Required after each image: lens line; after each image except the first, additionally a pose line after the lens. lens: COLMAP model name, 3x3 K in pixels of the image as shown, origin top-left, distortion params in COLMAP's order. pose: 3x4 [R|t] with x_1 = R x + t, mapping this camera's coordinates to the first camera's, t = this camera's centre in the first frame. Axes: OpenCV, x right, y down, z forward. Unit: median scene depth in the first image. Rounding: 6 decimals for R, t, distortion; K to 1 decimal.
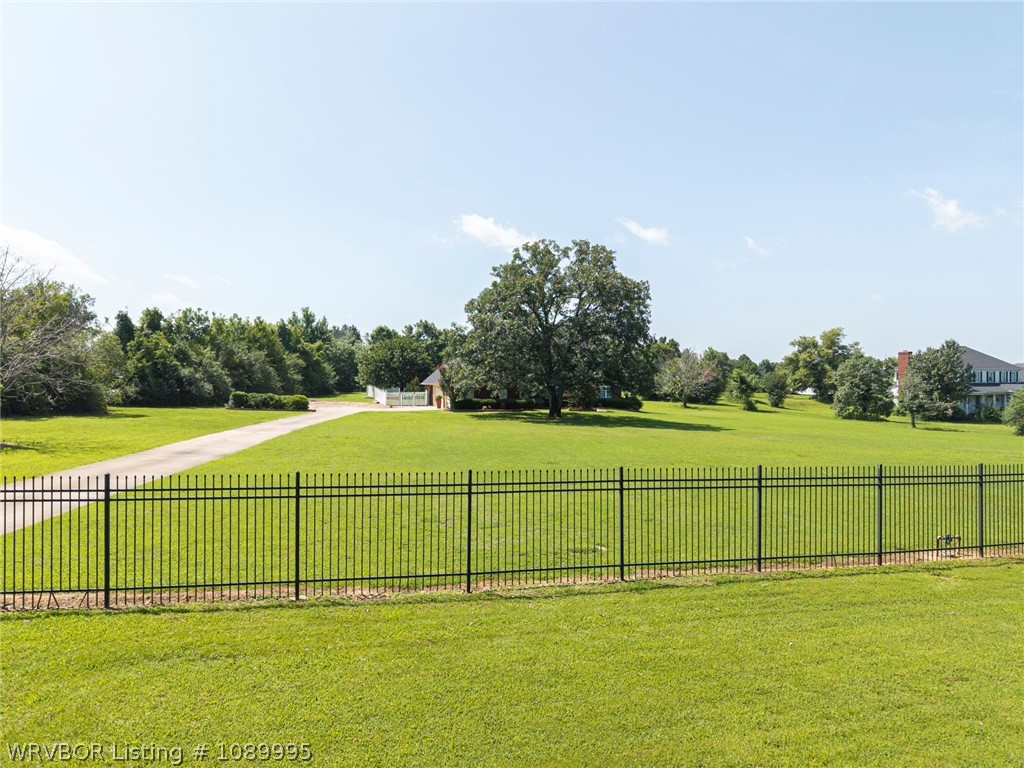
lens RADIAL K [[689.0, 0, 515.9], [0, 689.0, 377.0], [0, 0, 1]] dist [0.030557, -0.041290]
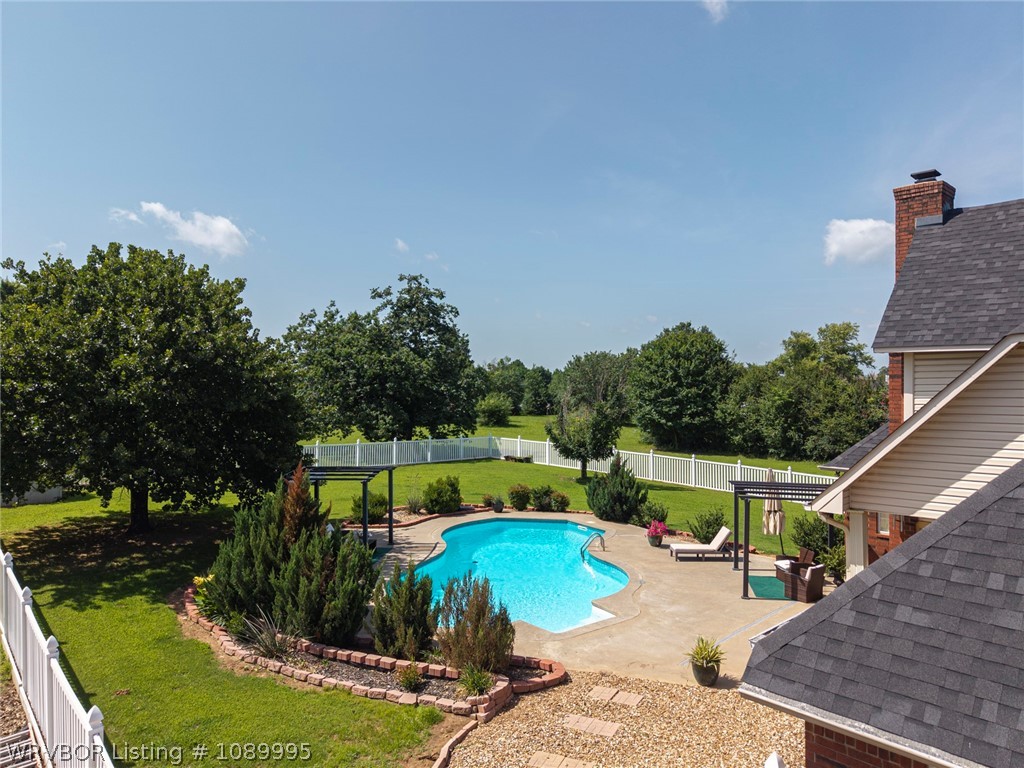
lens RADIAL K [[689.0, 0, 517.1], [0, 689.0, 385.7], [0, 0, 1]] dist [0.030557, -0.041290]
pose [[0.899896, -0.004481, 0.436082, -0.163154], [0.001007, 0.999966, 0.008197, -0.019265], [-0.436104, -0.006938, 0.899870, 0.787692]]
